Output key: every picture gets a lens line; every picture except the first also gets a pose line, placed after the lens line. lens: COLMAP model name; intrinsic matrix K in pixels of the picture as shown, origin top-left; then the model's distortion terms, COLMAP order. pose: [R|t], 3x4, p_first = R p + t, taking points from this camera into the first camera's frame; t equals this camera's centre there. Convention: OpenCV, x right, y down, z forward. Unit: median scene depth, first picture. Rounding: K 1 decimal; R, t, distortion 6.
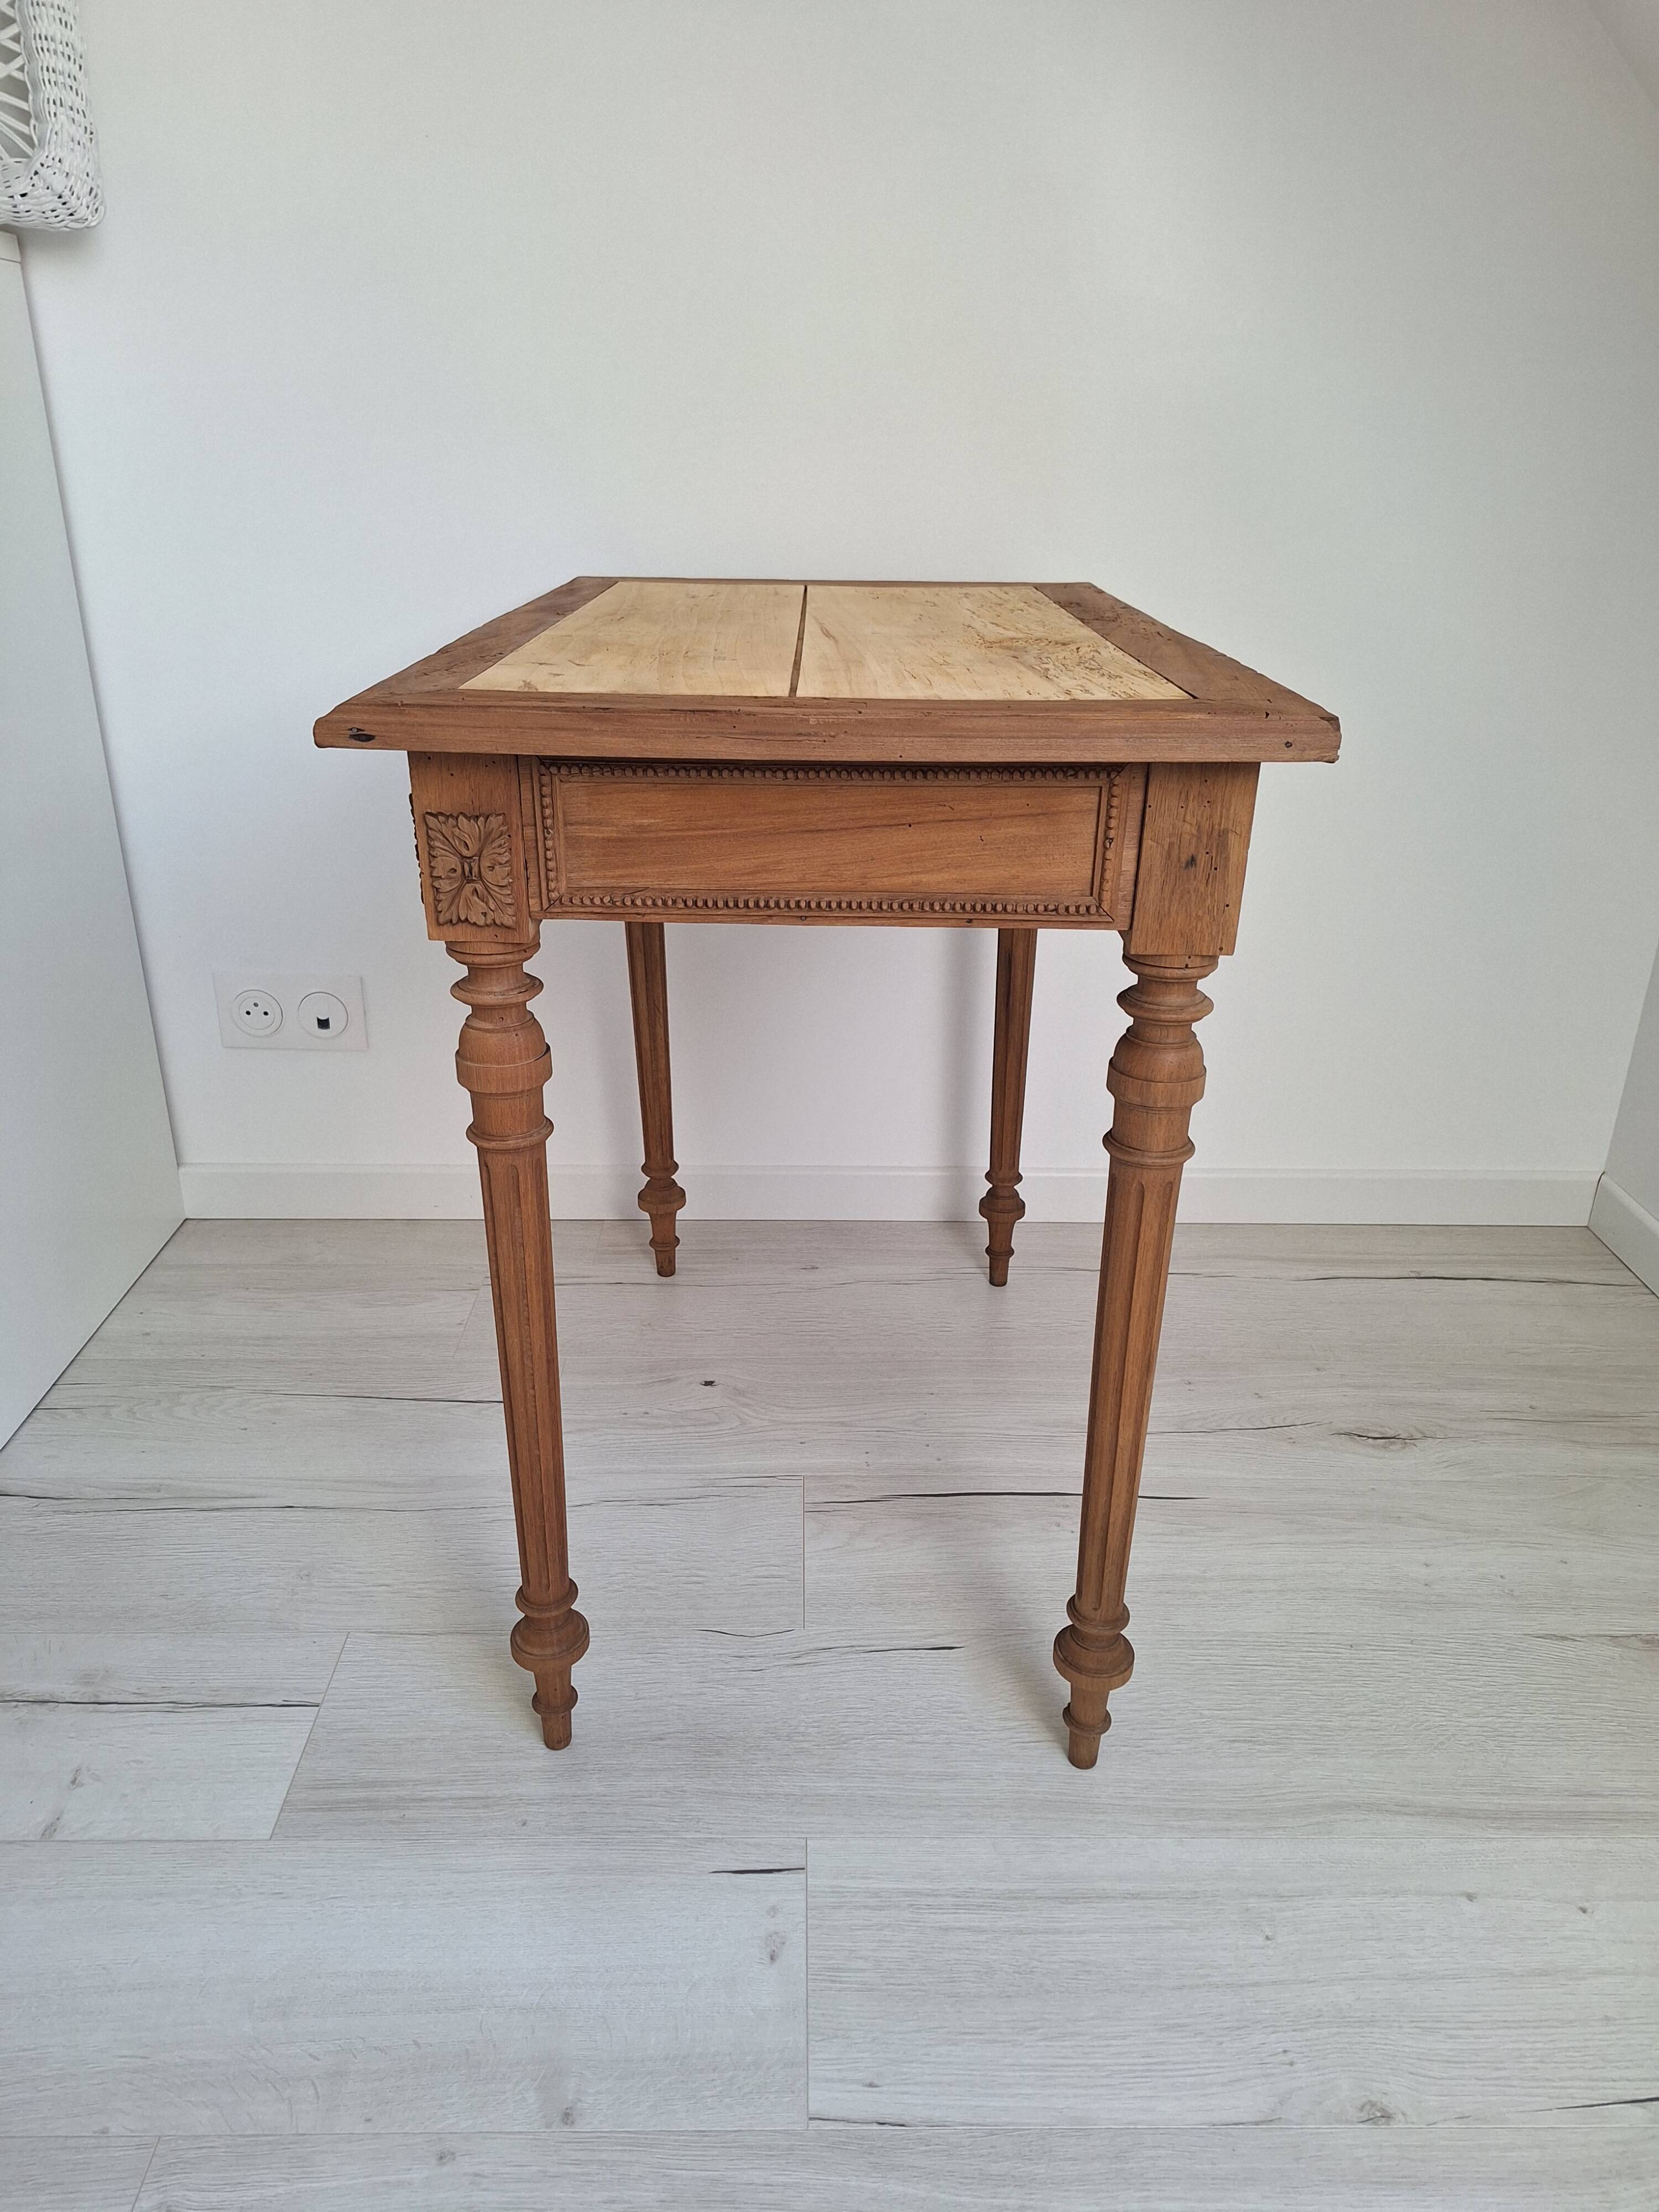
lens RADIAL K [[1560.8, 0, 825.3], [0, 1560.8, 1117.7], [0, 0, 1]] dist [0.048017, -0.043084]
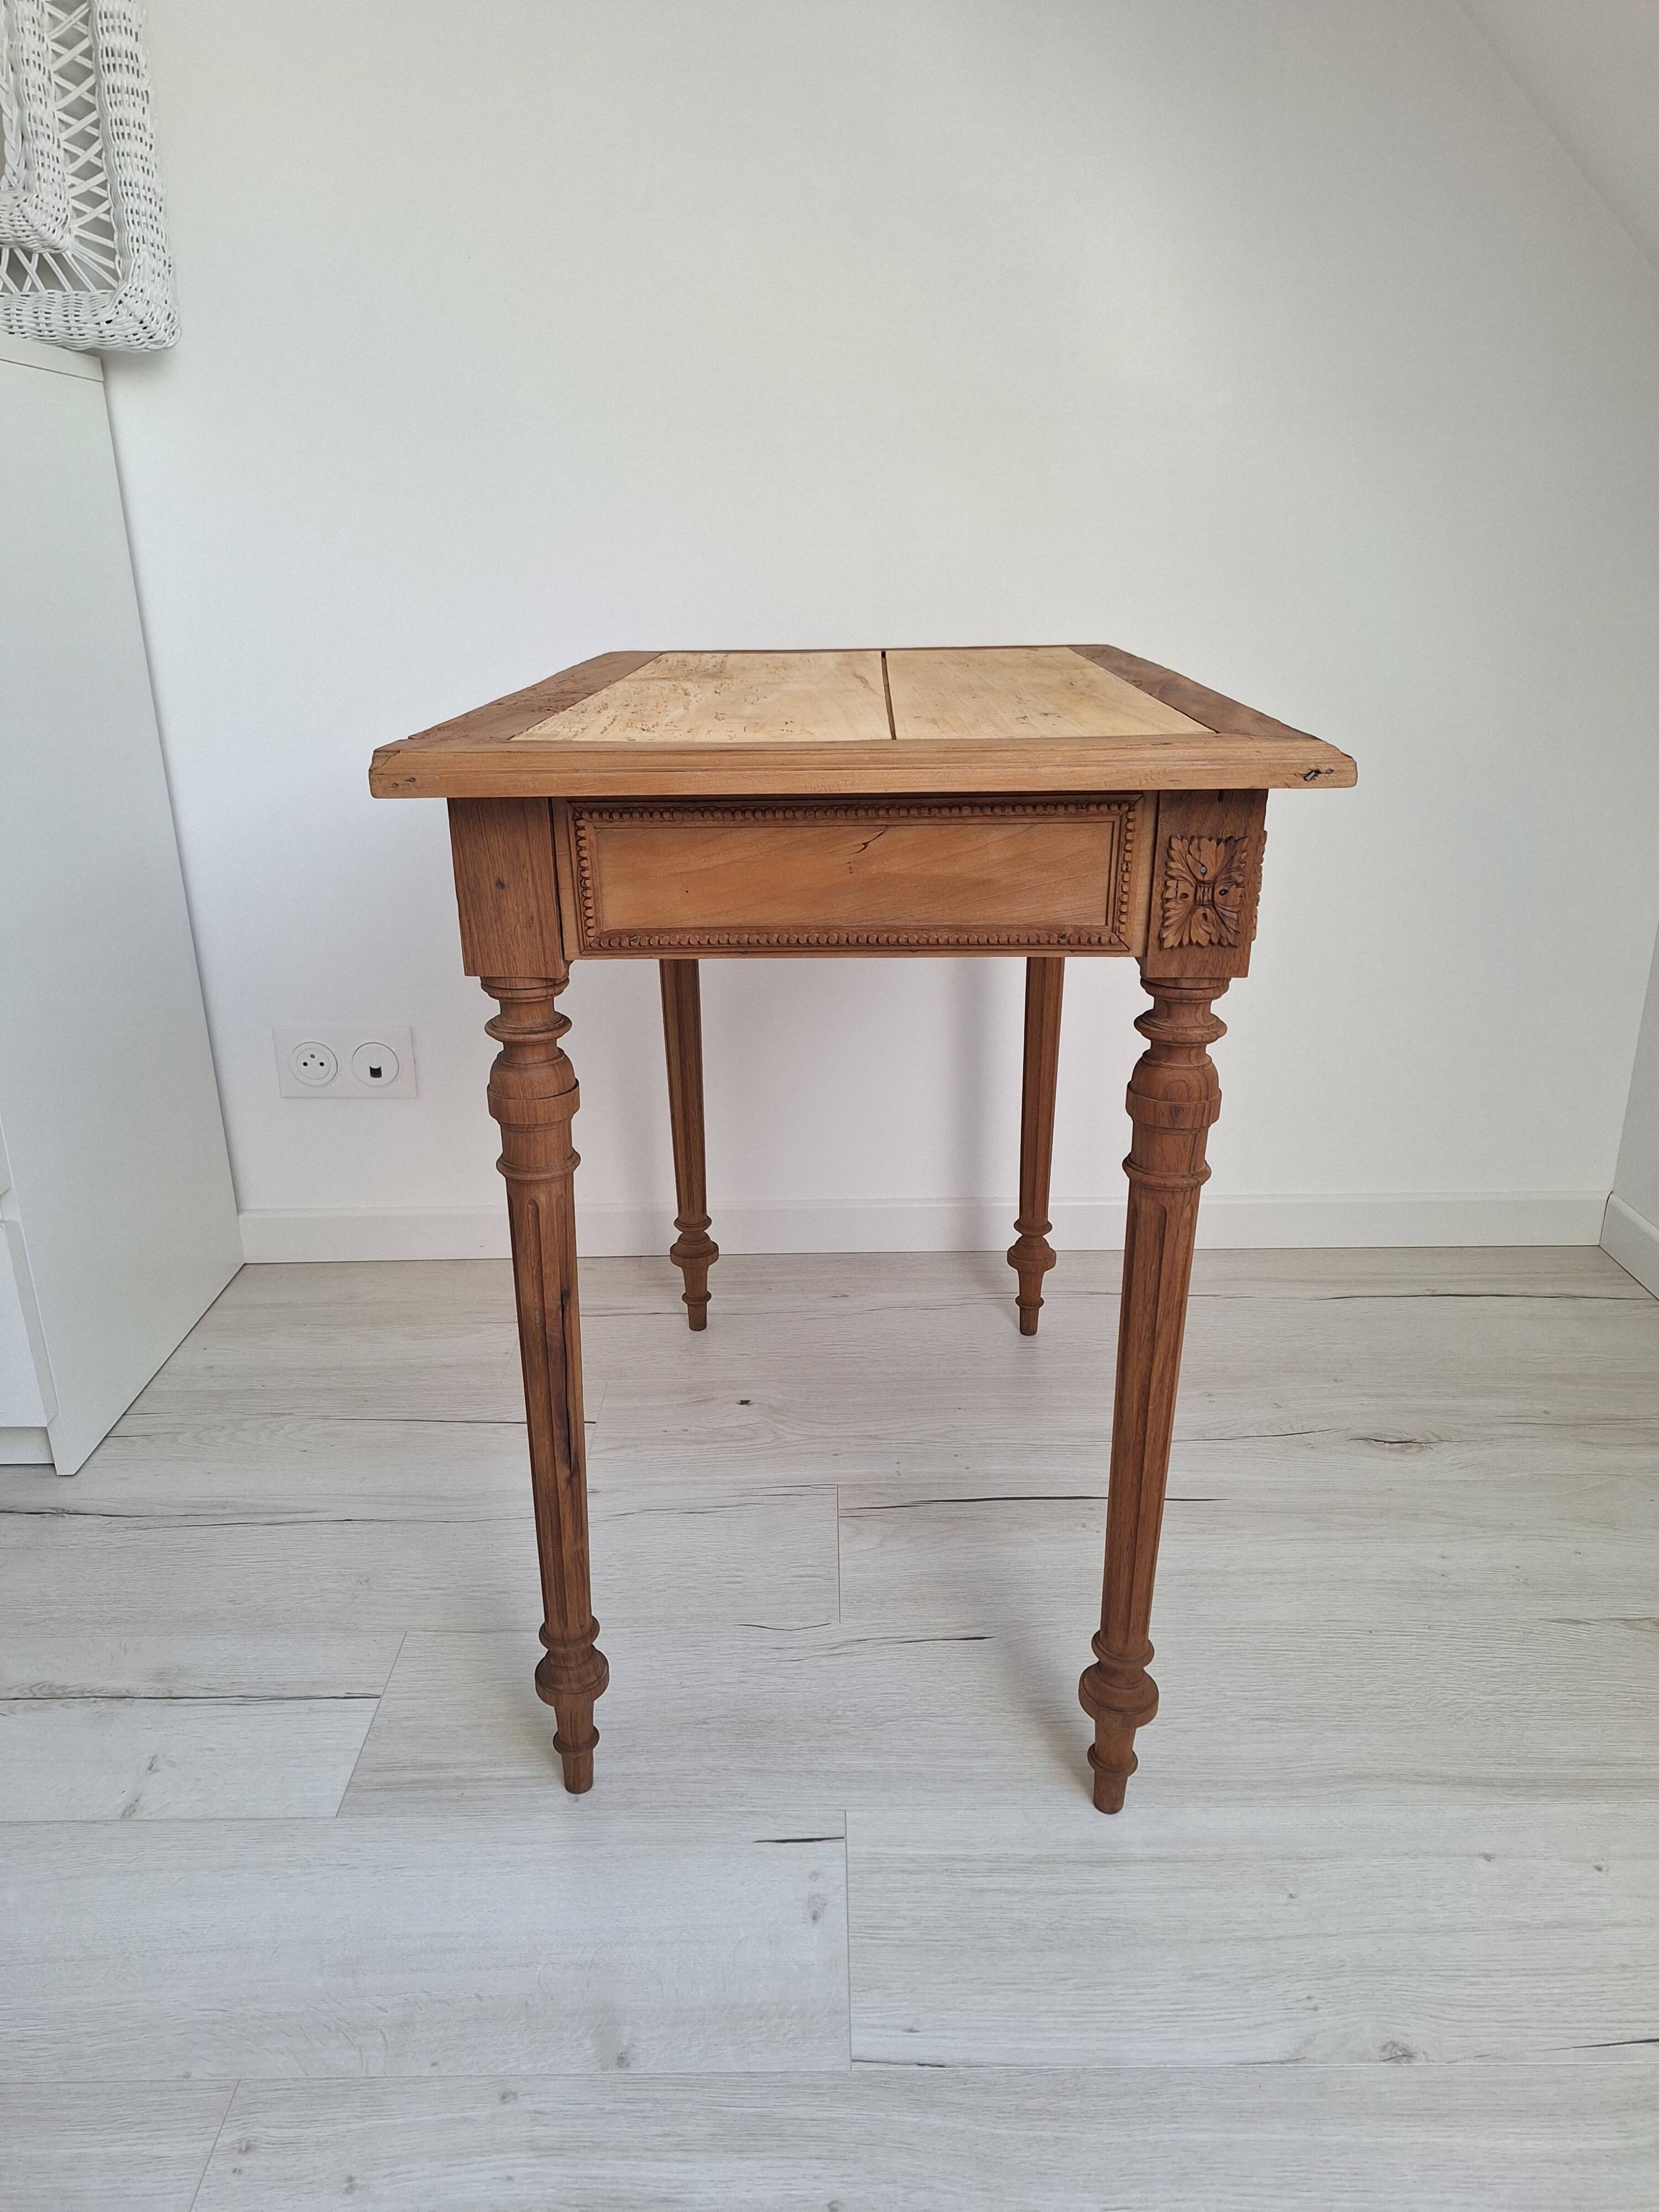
lens RADIAL K [[1560.8, 0, 820.0], [0, 1560.8, 1096.6], [0, 0, 1]] dist [0.048017, -0.043084]
pose [[0.999476, -0.022321, -0.023450, 0.005450], [0.020731, 0.997605, -0.065996, 0.047393], [0.024867, 0.065475, 0.997544, -0.064740]]
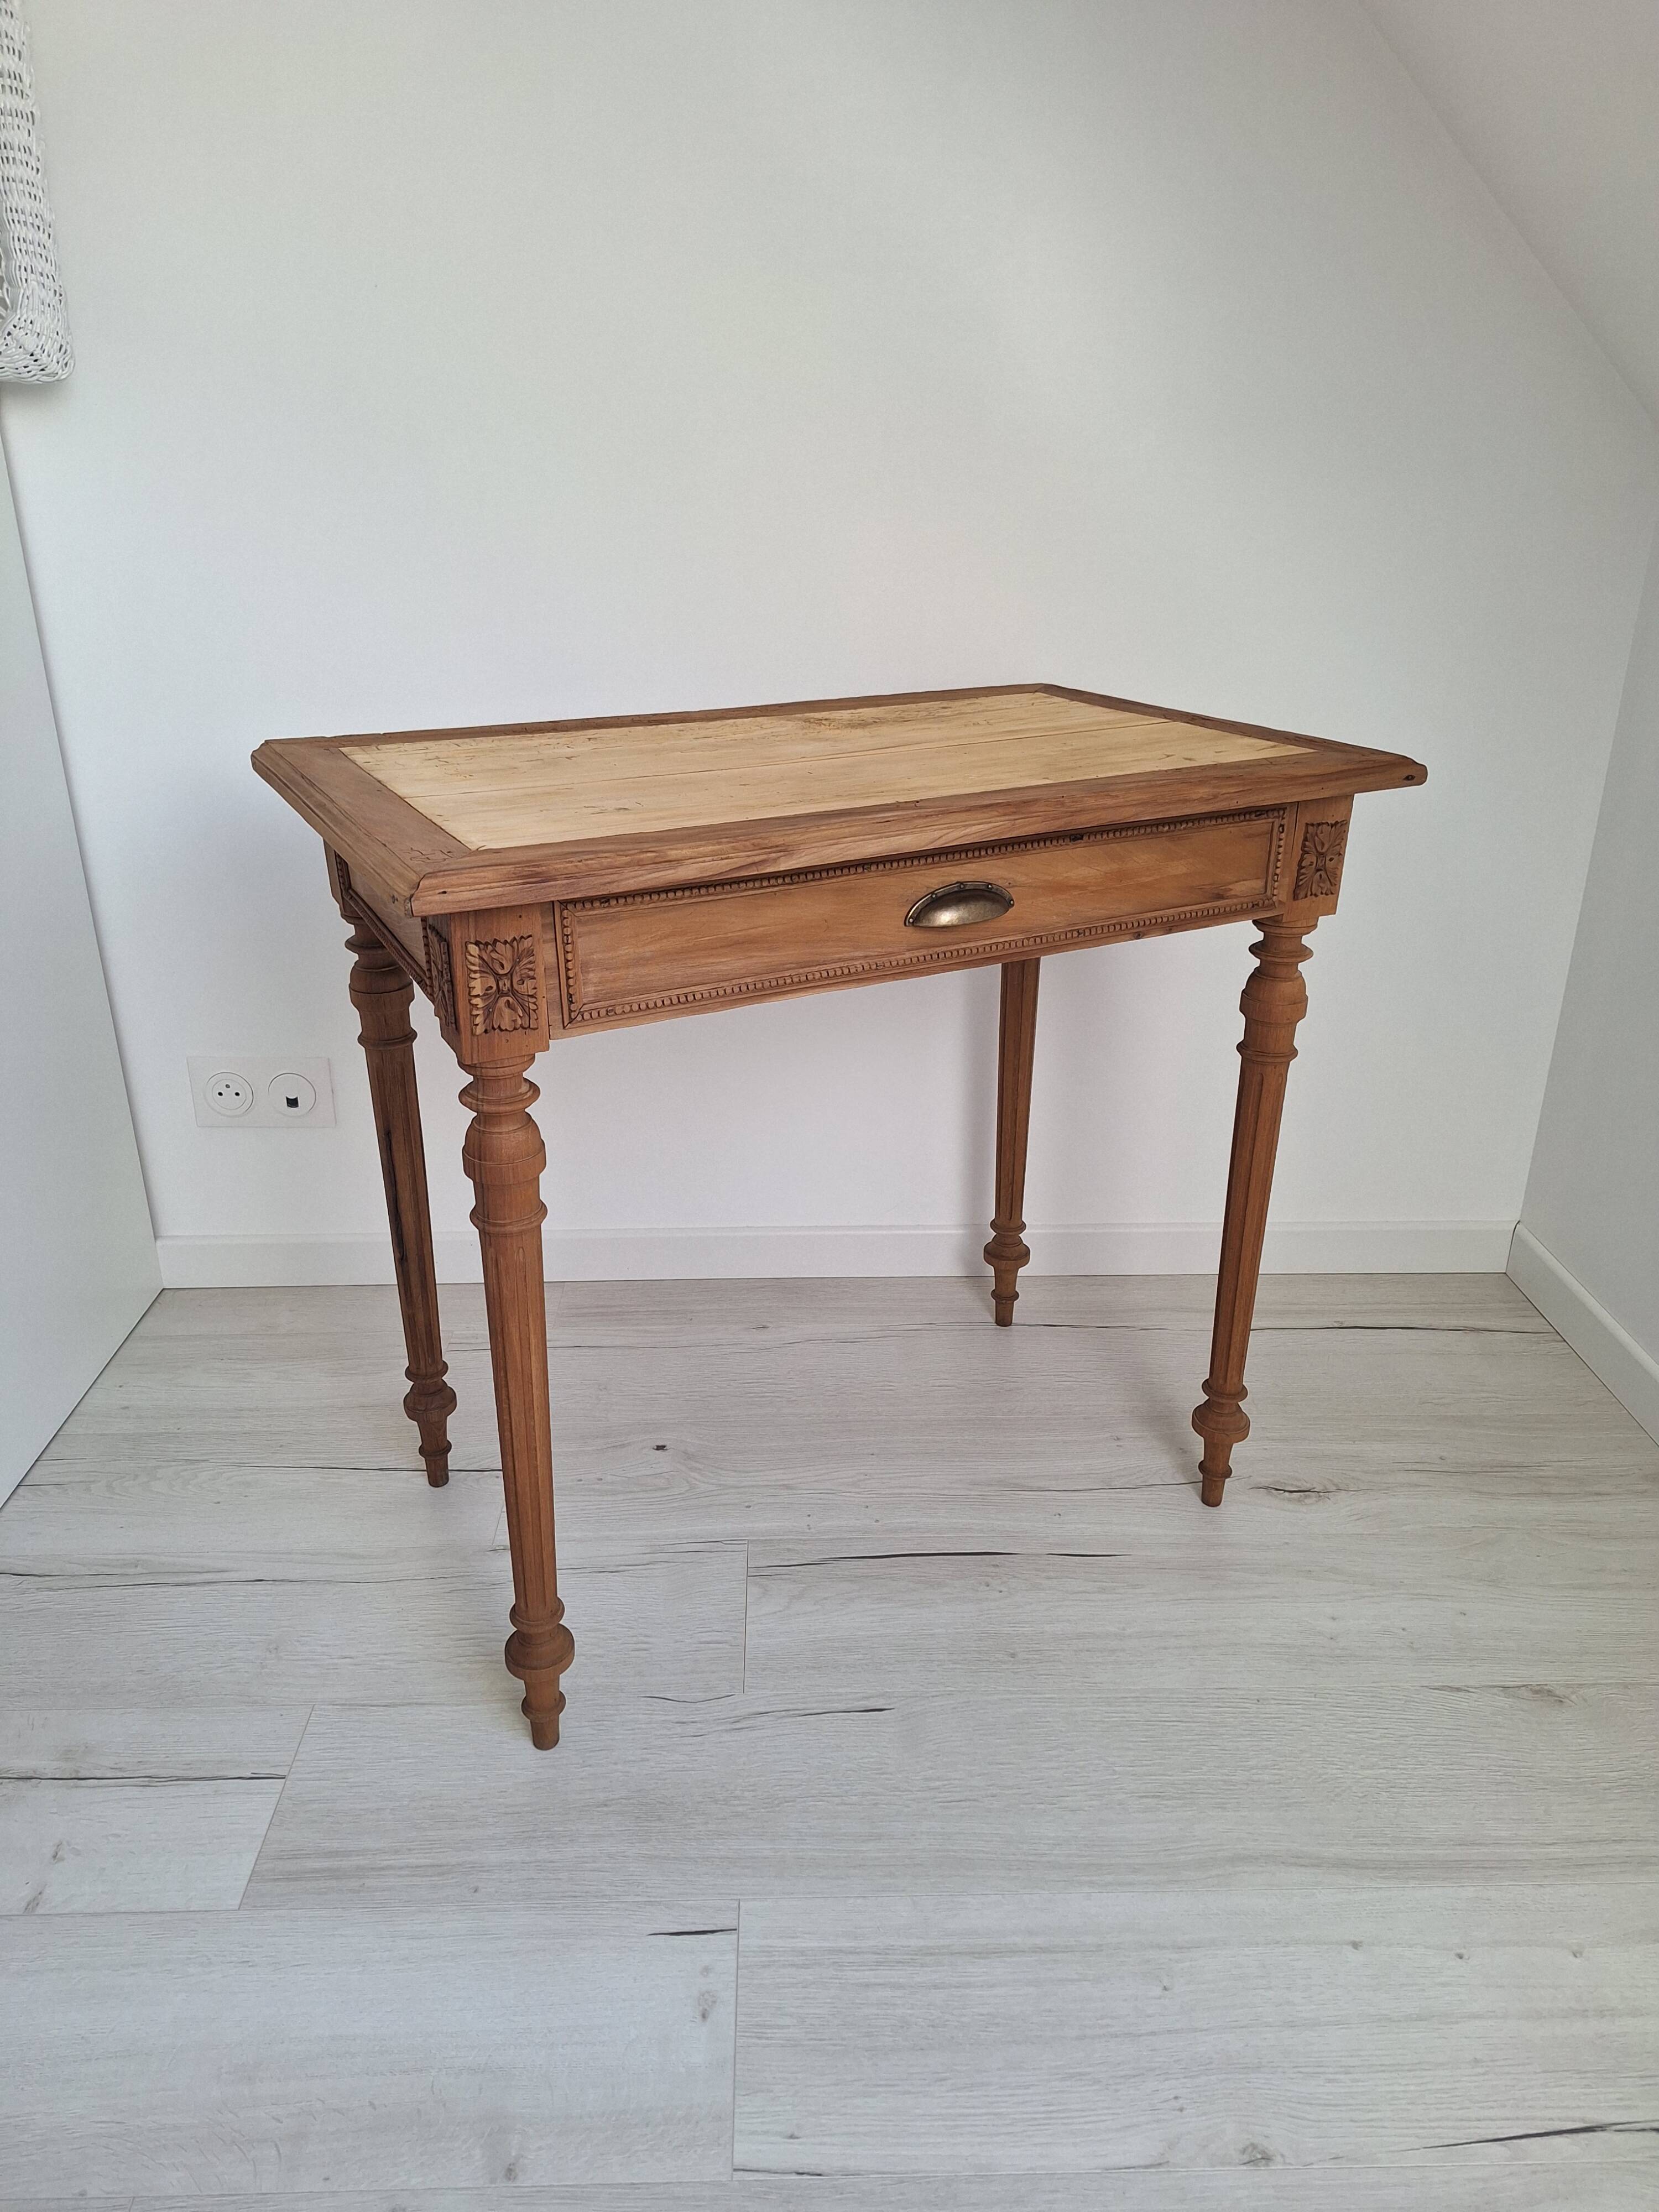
lens RADIAL K [[1560.8, 0, 814.9], [0, 1560.8, 1094.9], [0, 0, 1]] dist [0.048017, -0.043084]
pose [[0.999862, -0.016611, 0.000638, 0.042304], [0.016619, 0.999742, -0.015477, -0.063832], [-0.000381, 0.015485, 0.999880, -0.071392]]
